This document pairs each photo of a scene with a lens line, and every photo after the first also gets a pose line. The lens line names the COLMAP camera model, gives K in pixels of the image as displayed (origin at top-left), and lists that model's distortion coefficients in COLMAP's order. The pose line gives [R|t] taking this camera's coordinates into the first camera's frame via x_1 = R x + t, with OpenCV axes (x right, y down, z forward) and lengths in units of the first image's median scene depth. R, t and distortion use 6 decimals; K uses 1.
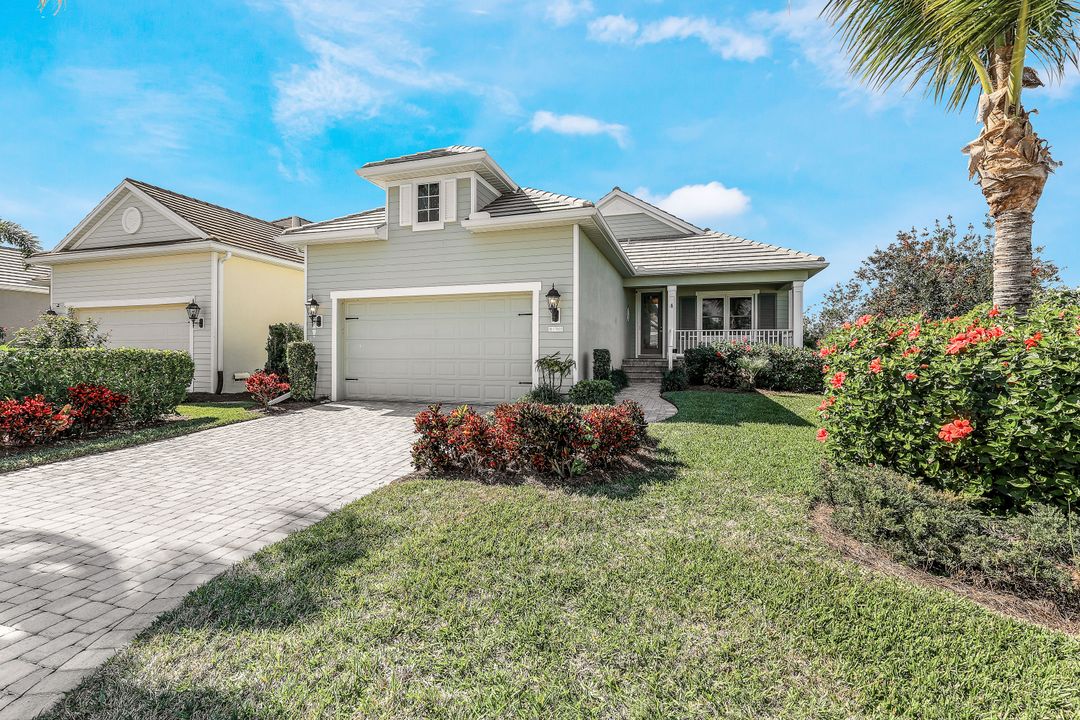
lens RADIAL K [[475.6, 0, 538.5], [0, 475.6, 355.1], [0, 0, 1]] dist [0.001959, -0.000070]
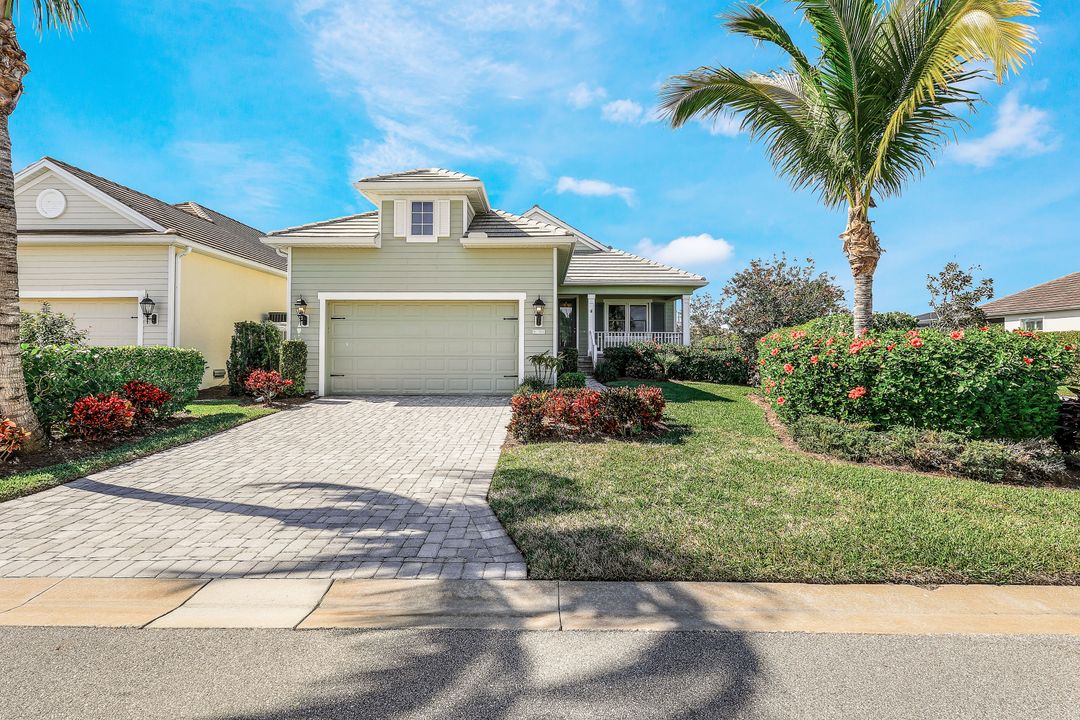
lens RADIAL K [[478.1, 0, 528.5], [0, 478.1, 345.0], [0, 0, 1]] dist [0.001976, 0.000217]
pose [[0.960170, 0.004434, 0.279380, -0.309032], [-0.000677, 0.999908, -0.013540, -0.003324], [-0.279415, 0.012812, 0.960085, -0.162198]]
